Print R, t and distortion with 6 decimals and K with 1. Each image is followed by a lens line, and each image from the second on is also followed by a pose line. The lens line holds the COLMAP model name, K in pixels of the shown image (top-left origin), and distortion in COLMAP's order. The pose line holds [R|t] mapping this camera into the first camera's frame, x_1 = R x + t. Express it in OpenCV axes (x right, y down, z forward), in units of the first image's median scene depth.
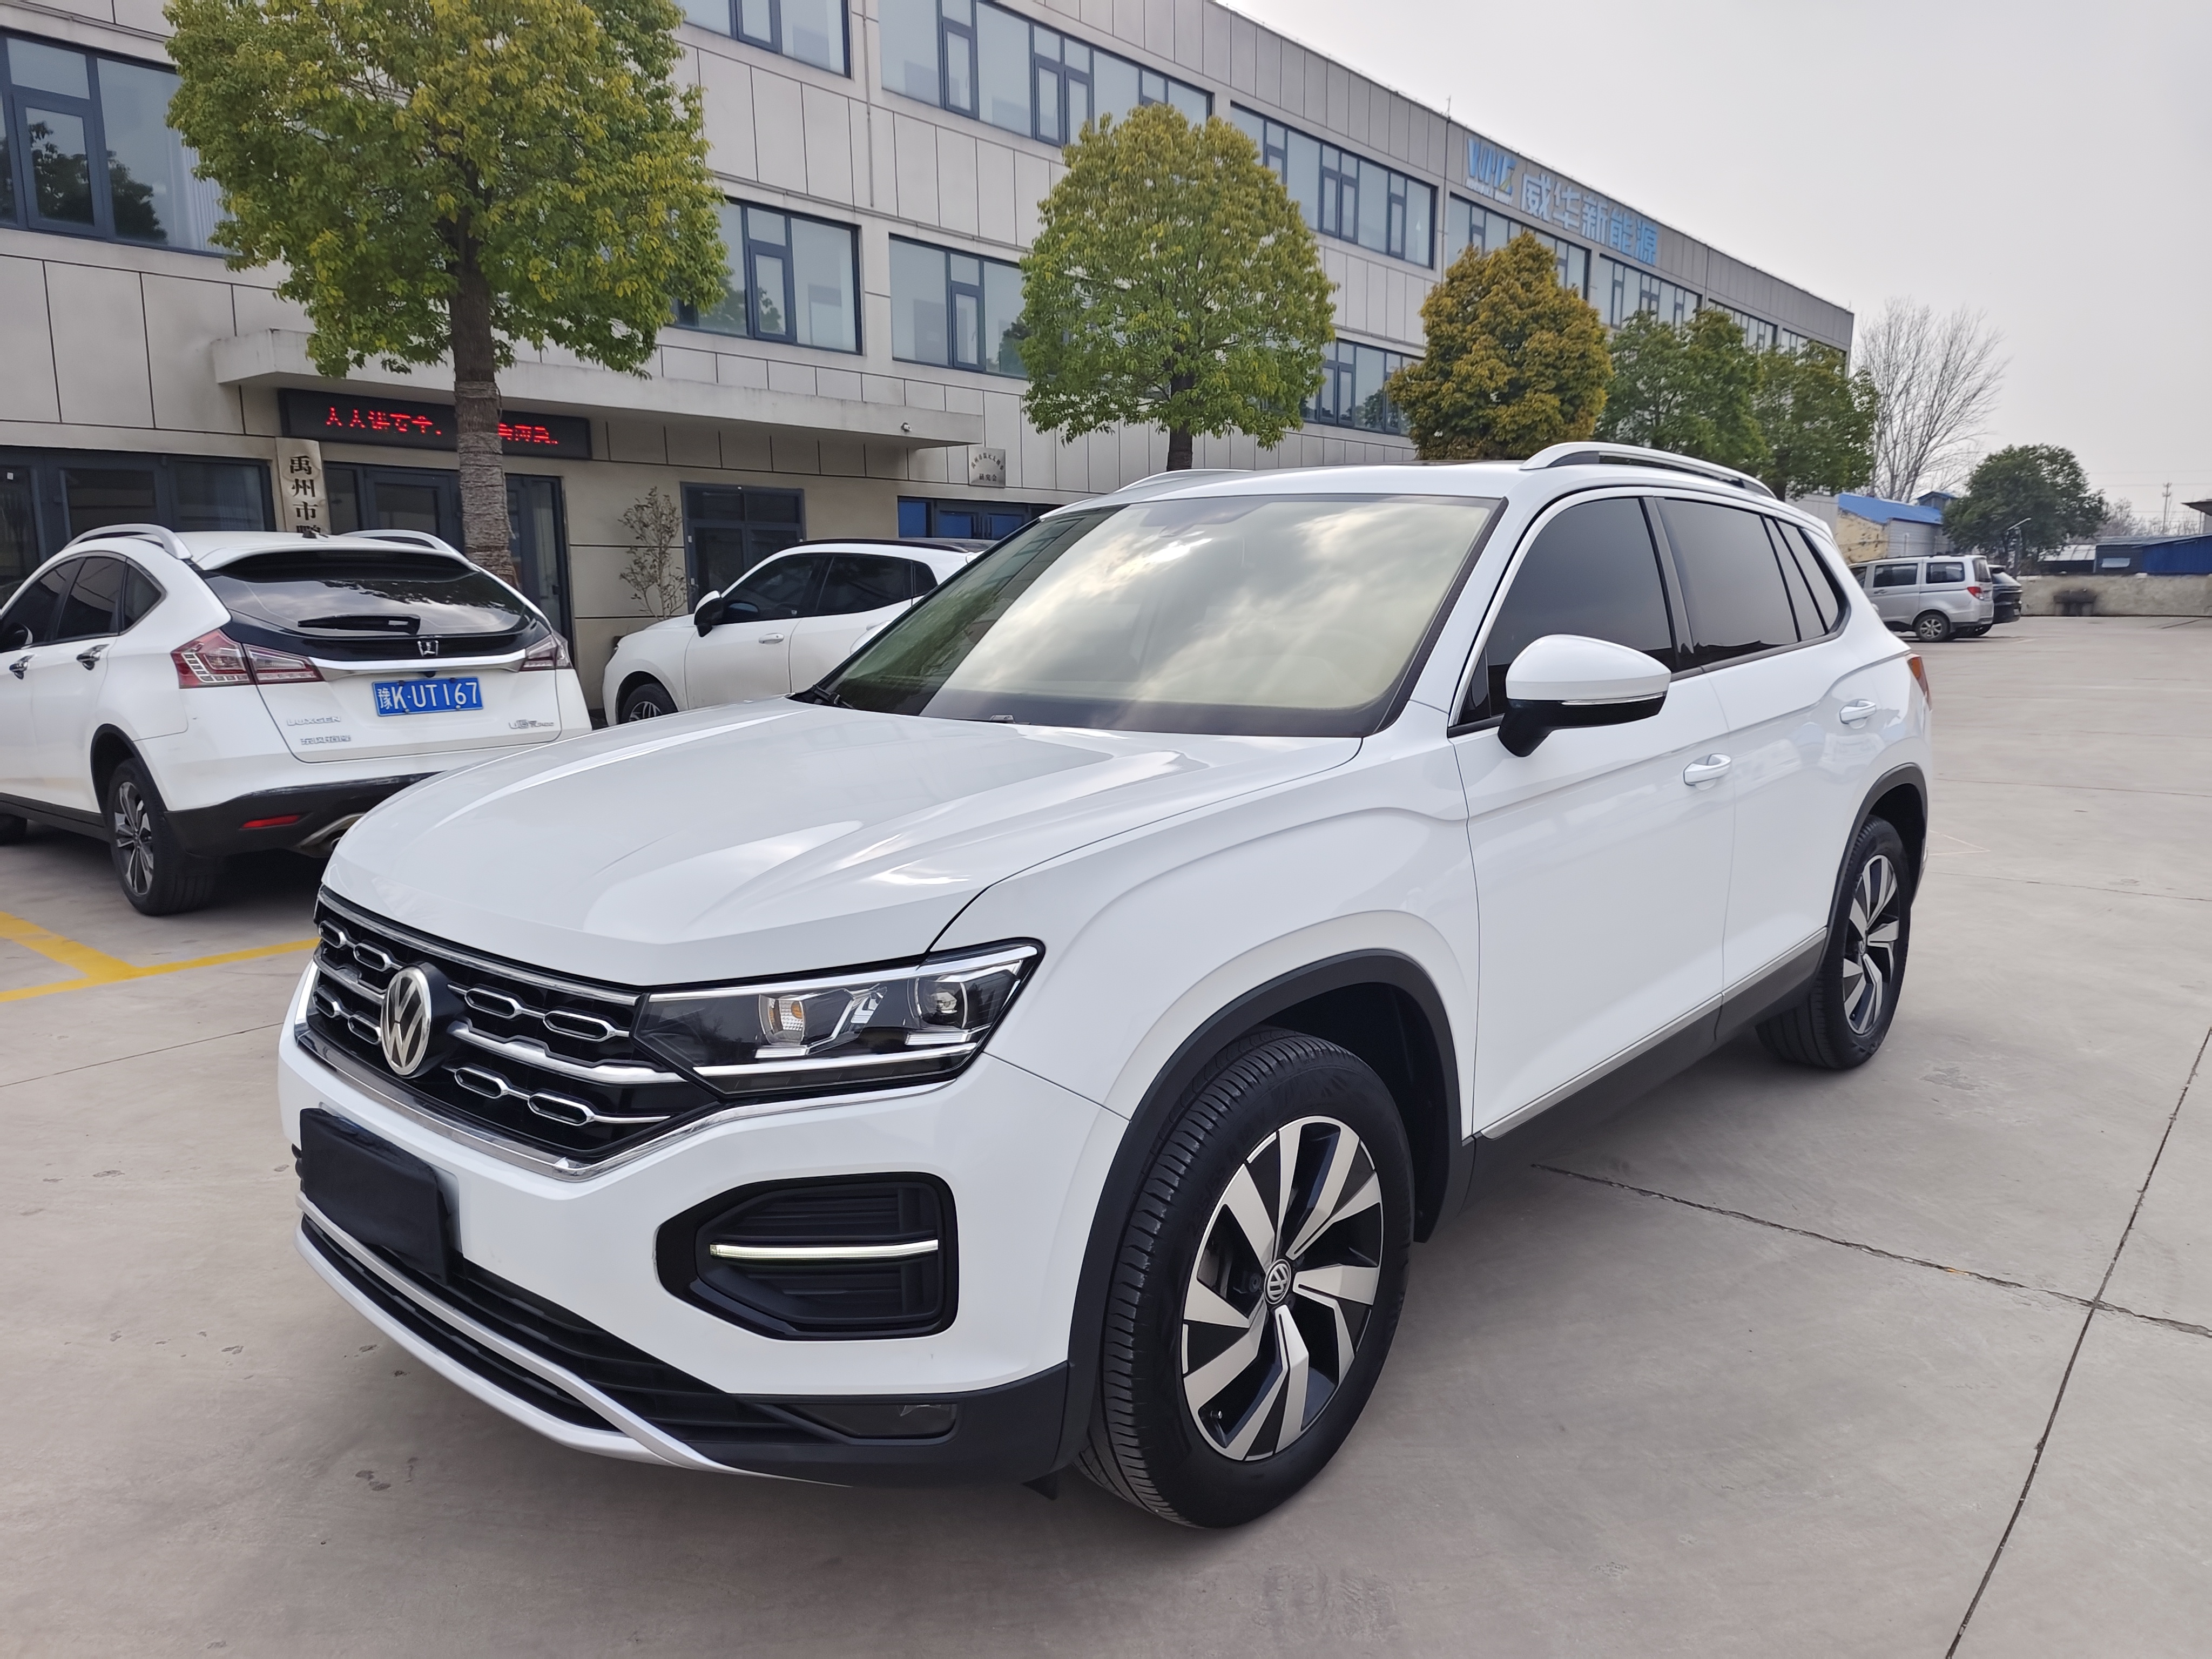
lens RADIAL K [[1464.7, 0, 1106.0], [0, 1464.7, 829.5], [0, 0, 1]] dist [0.003329, 0.001092]
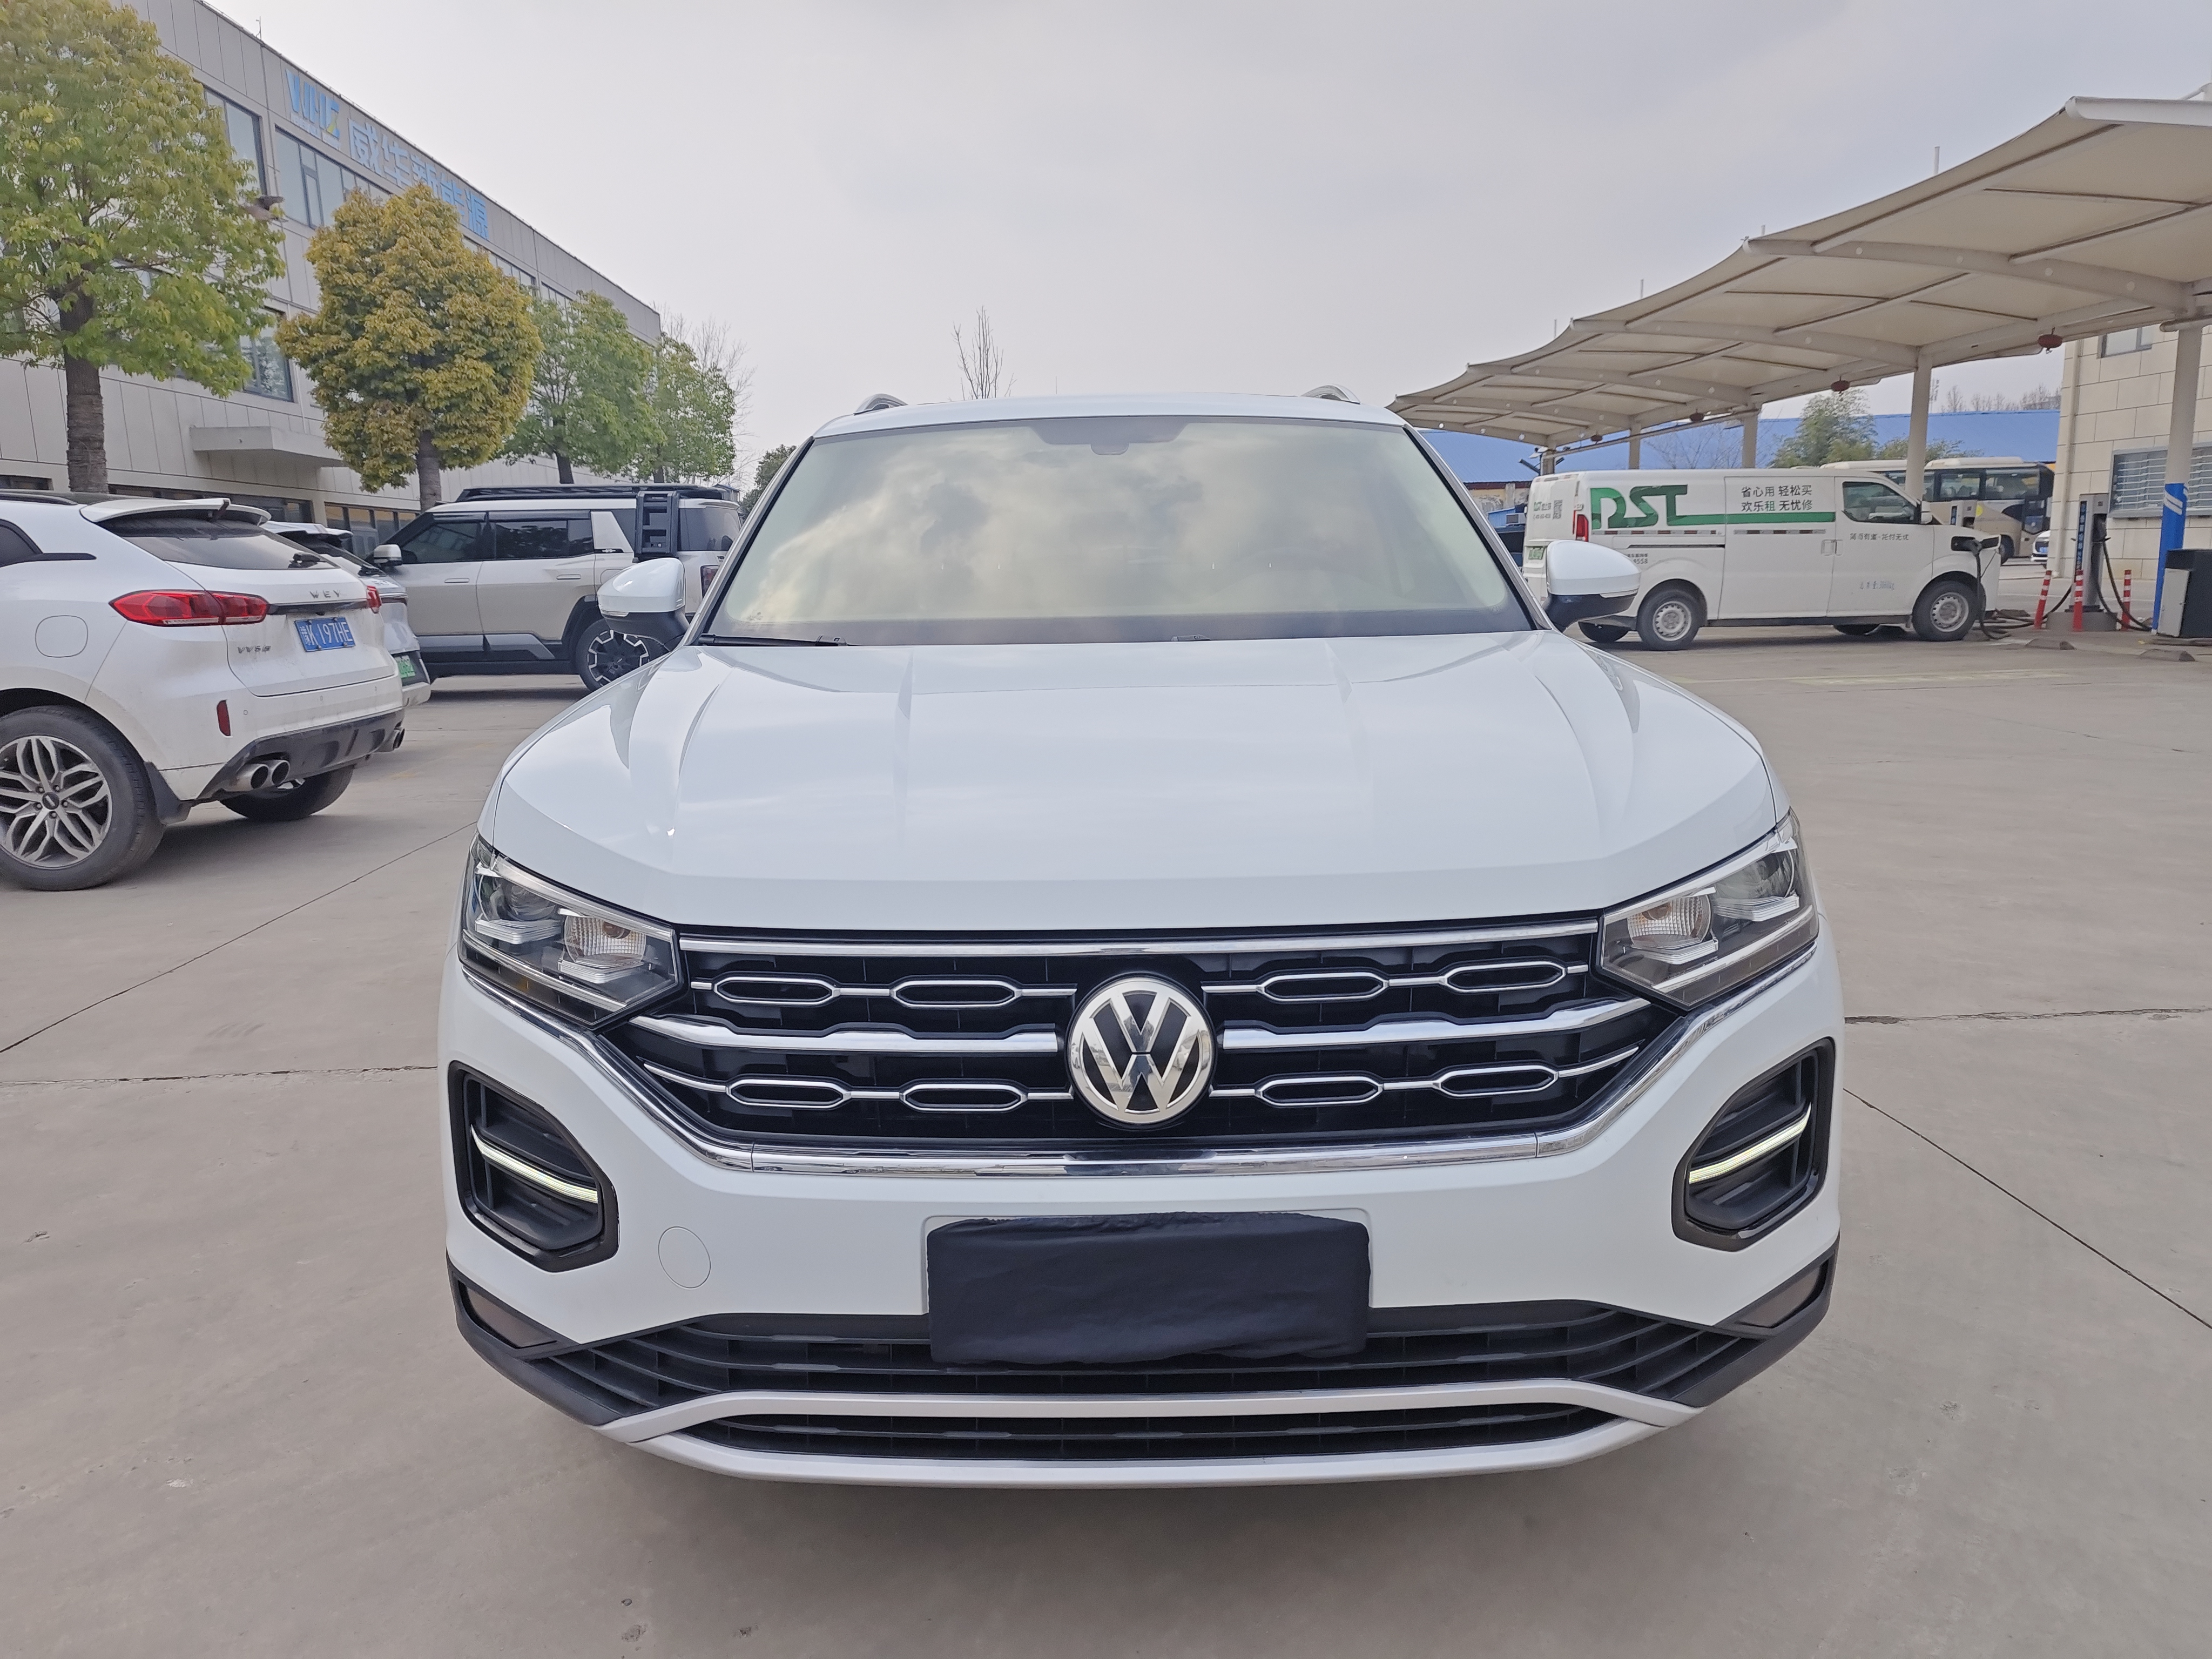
lens RADIAL K [[1459.7, 0, 1106.0], [0, 1459.7, 829.5], [0, 0, 1]] dist [0.069935, -0.089259]
pose [[0.745647, -0.121968, 0.655084, -0.056777], [0.116227, 0.991841, 0.052373, -0.001029], [-0.656127, 0.037087, 0.753739, 0.027323]]
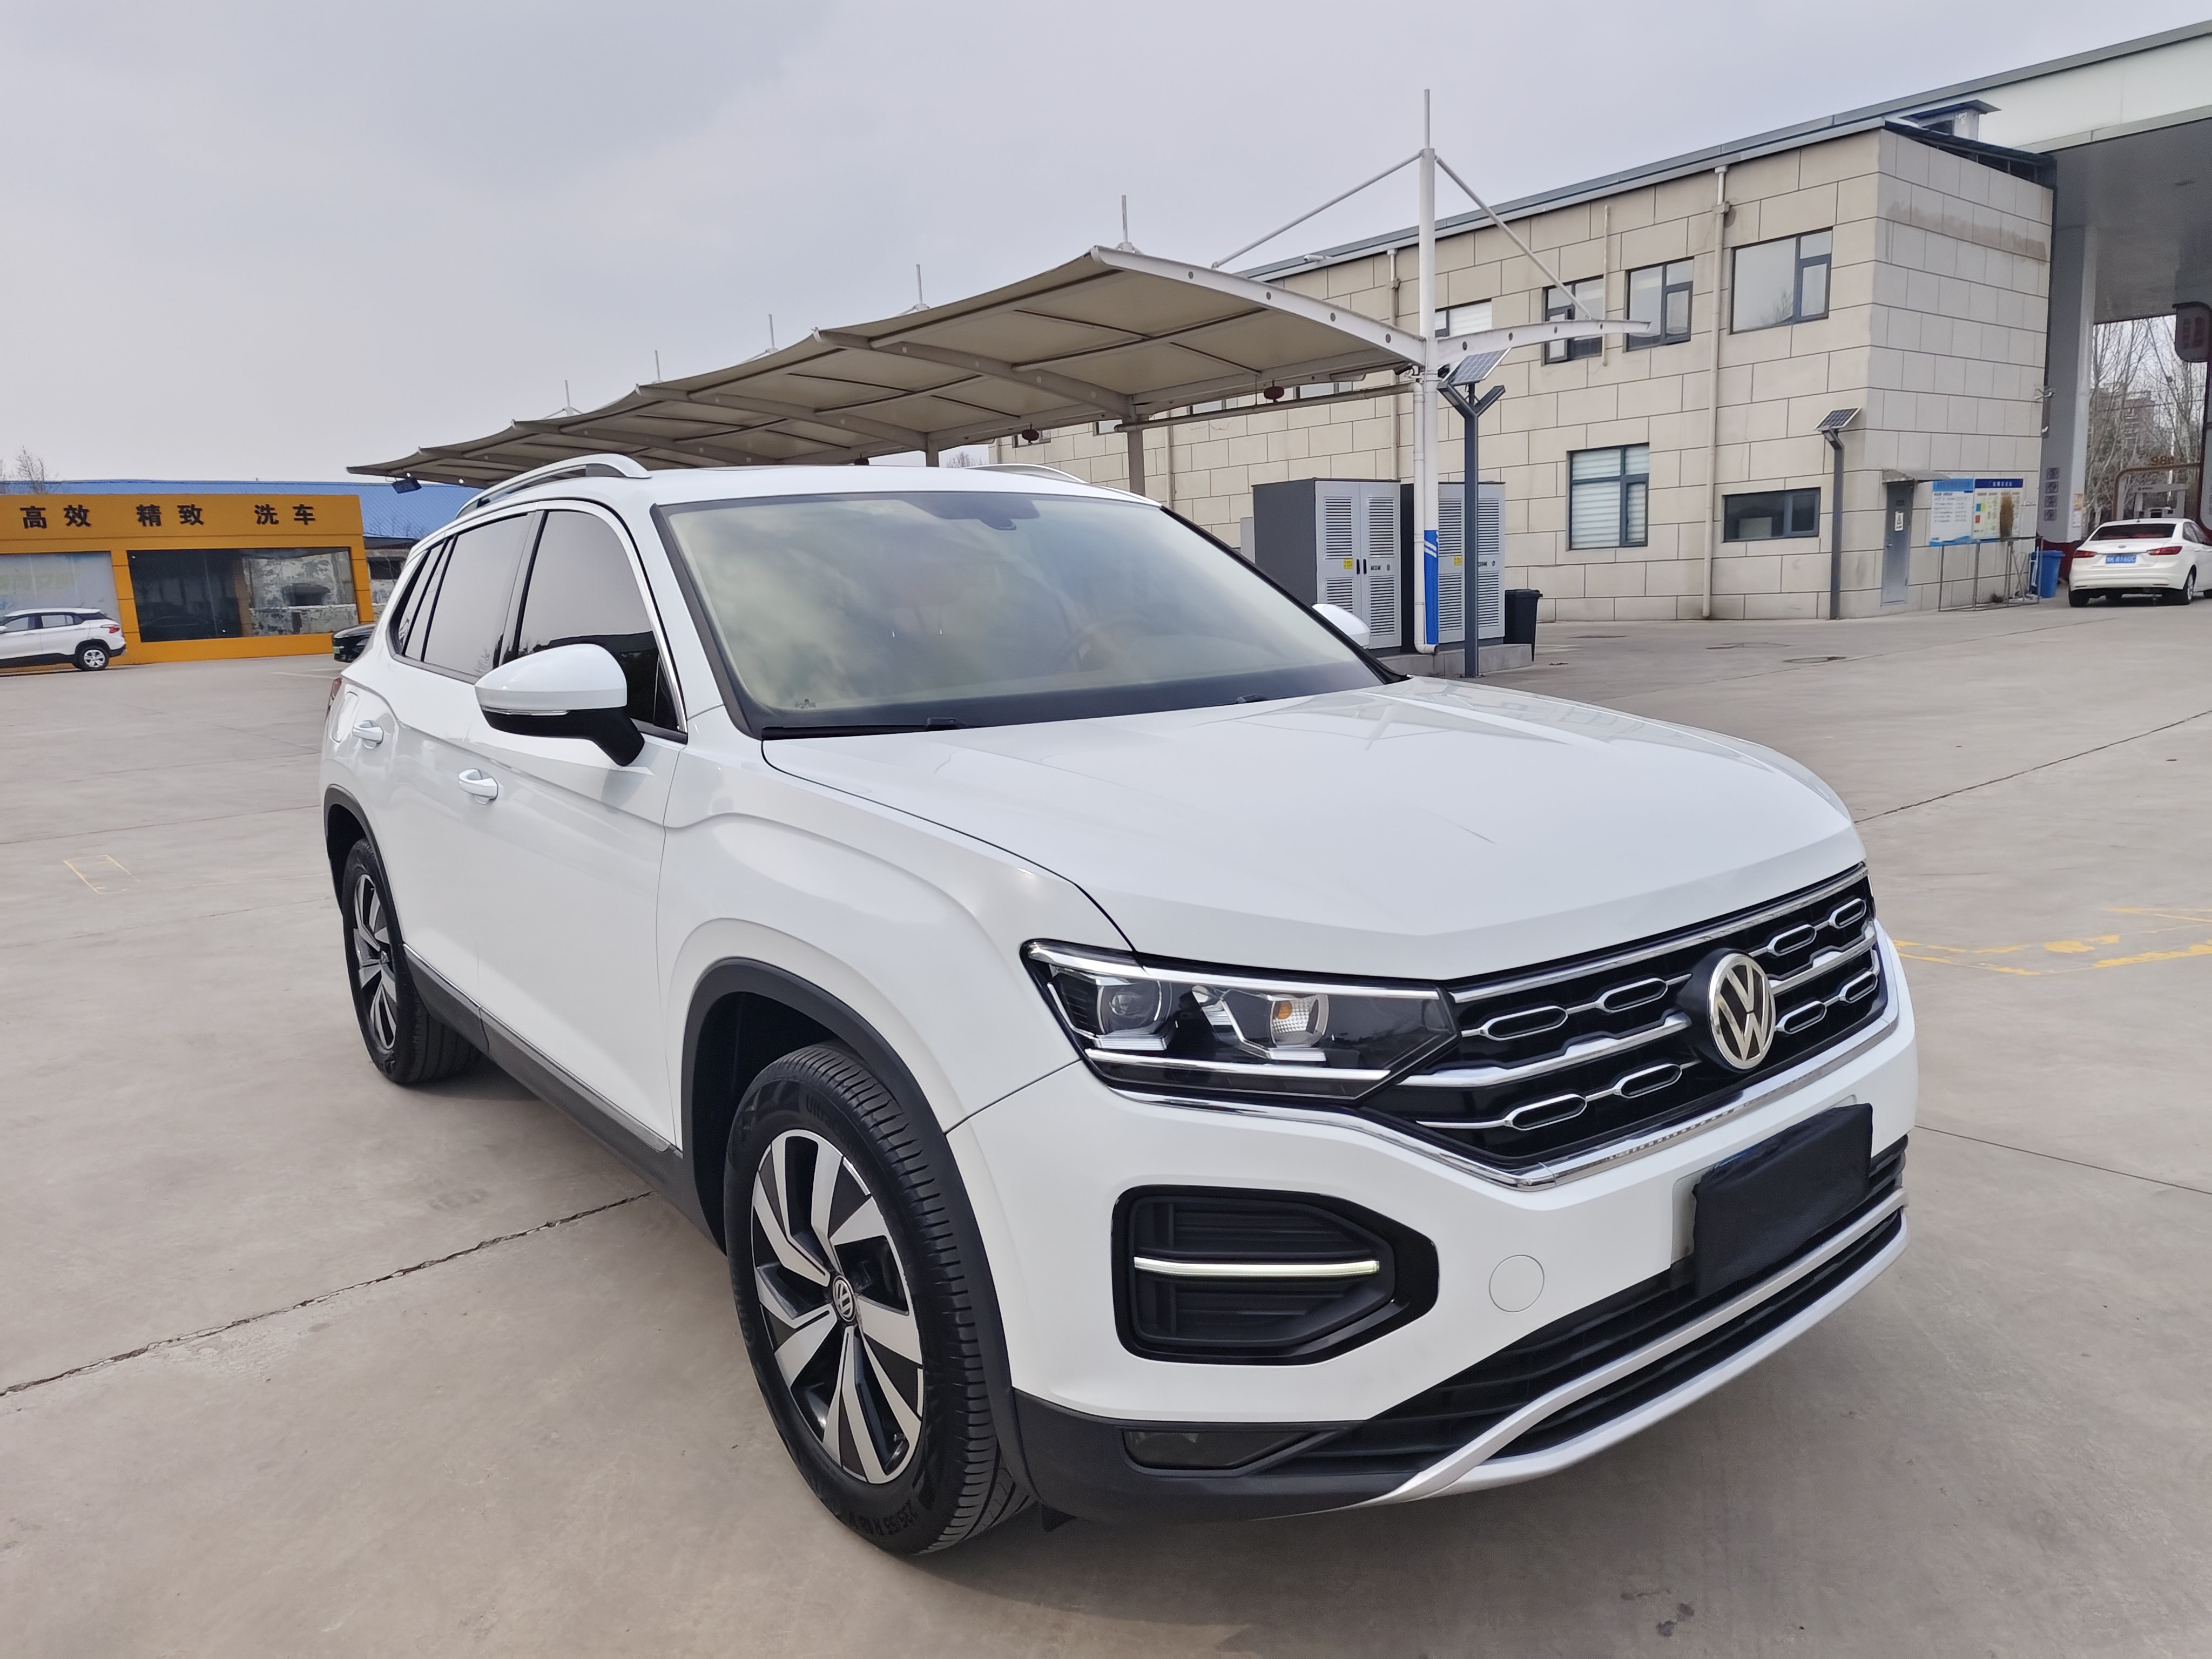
lens RADIAL K [[1464.7, 0, 1106.0], [0, 1464.7, 829.5], [0, 0, 1]] dist [0.003329, 0.001092]
pose [[0.158120, -0.153826, 0.975364, -0.086129], [0.189962, 0.974078, 0.122828, -0.010449], [-0.968975, 0.165861, 0.183242, 0.072805]]
